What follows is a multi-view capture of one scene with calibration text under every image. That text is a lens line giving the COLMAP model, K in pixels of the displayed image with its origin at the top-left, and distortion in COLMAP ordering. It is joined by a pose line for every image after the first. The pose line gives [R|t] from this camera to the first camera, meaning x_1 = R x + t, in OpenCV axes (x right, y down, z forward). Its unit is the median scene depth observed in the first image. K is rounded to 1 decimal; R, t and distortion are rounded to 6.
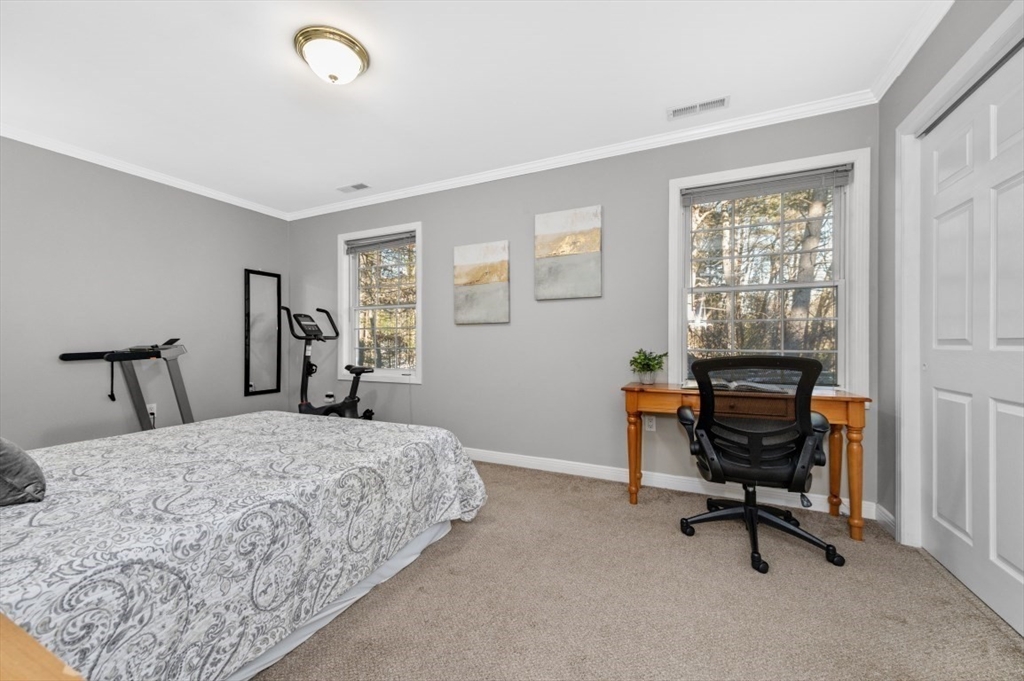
lens RADIAL K [[405.9, 0, 513.0], [0, 405.9, 347.3], [0, 0, 1]] dist [0.009607, -0.002378]
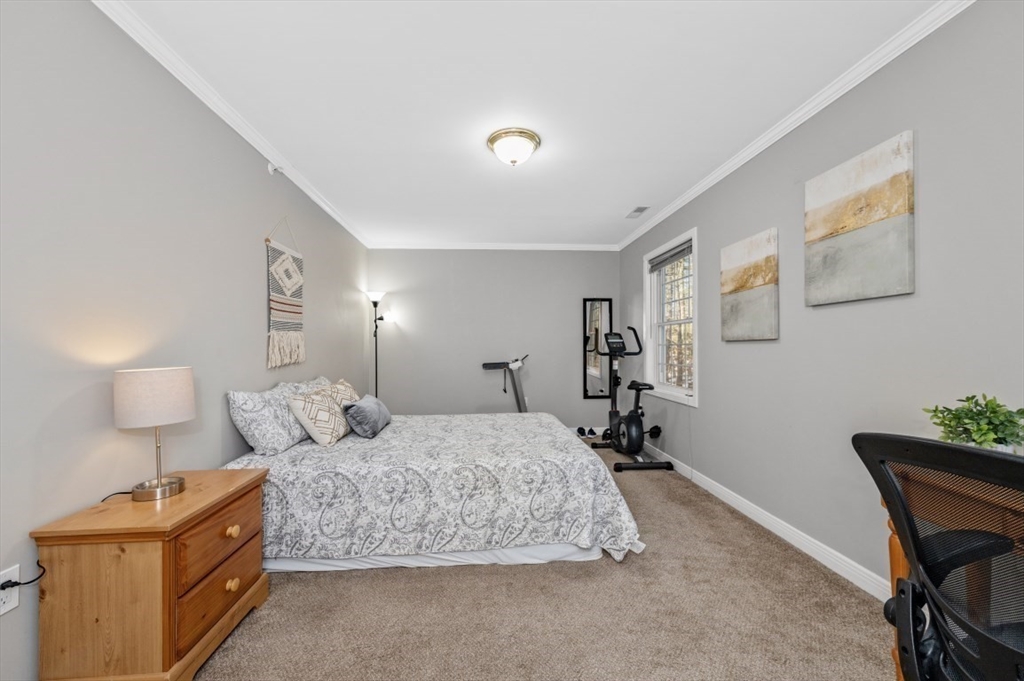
lens RADIAL K [[405.9, 0, 498.0], [0, 405.9, 345.6], [0, 0, 1]] dist [0.009607, -0.002378]
pose [[0.469722, -0.005447, -0.882798, 0.596059], [-0.004616, 0.999952, -0.008626, -0.059672], [0.882802, 0.008127, 0.469674, 0.312824]]
